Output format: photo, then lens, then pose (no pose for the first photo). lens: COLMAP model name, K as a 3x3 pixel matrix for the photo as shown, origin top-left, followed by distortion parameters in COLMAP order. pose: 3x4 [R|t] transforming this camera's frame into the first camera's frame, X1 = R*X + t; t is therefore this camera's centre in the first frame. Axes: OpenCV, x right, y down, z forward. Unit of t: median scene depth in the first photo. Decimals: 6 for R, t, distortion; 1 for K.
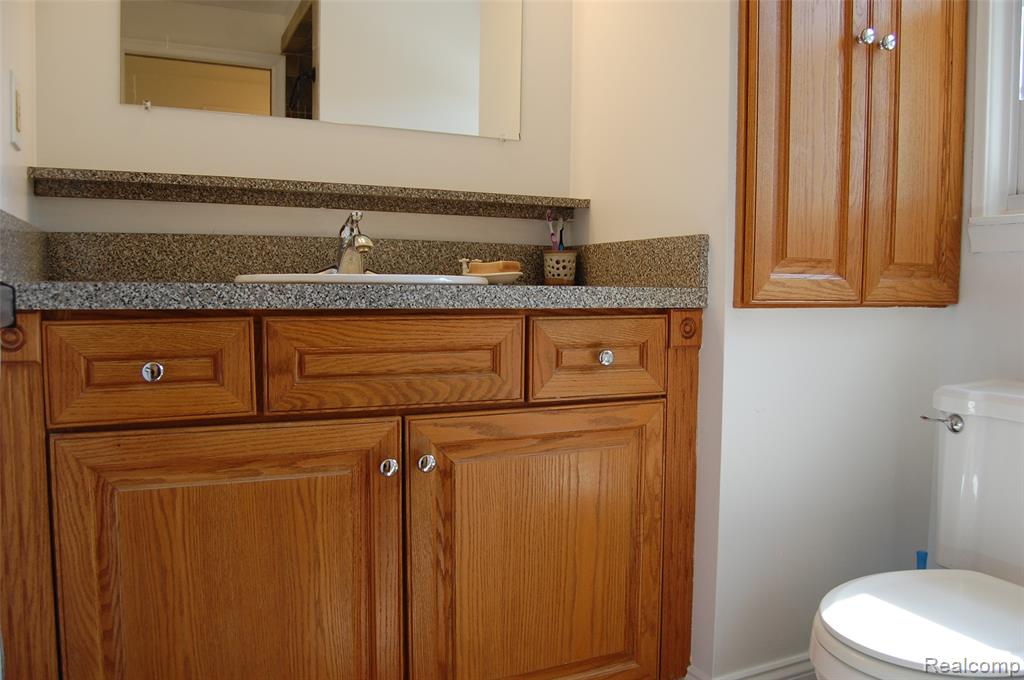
lens RADIAL K [[805.7, 0, 521.6], [0, 805.7, 337.9], [0, 0, 1]] dist [-0.090487, 0.035994]
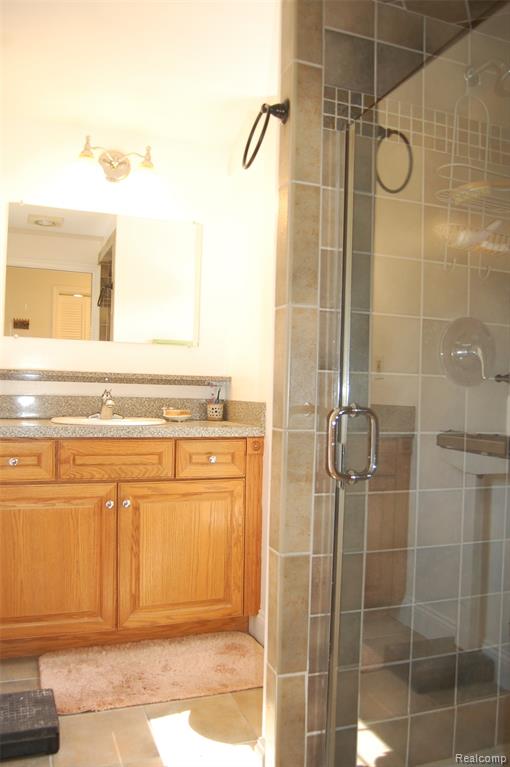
lens RADIAL K [[603.5, 0, 248.3], [0, 603.5, 386.0], [0, 0, 1]] dist [-0.090487, 0.035994]
pose [[0.997697, 0.012930, -0.066580, 0.314735], [-0.018048, 0.996878, -0.076863, -0.051042], [0.065378, 0.077887, 0.994816, -0.667056]]
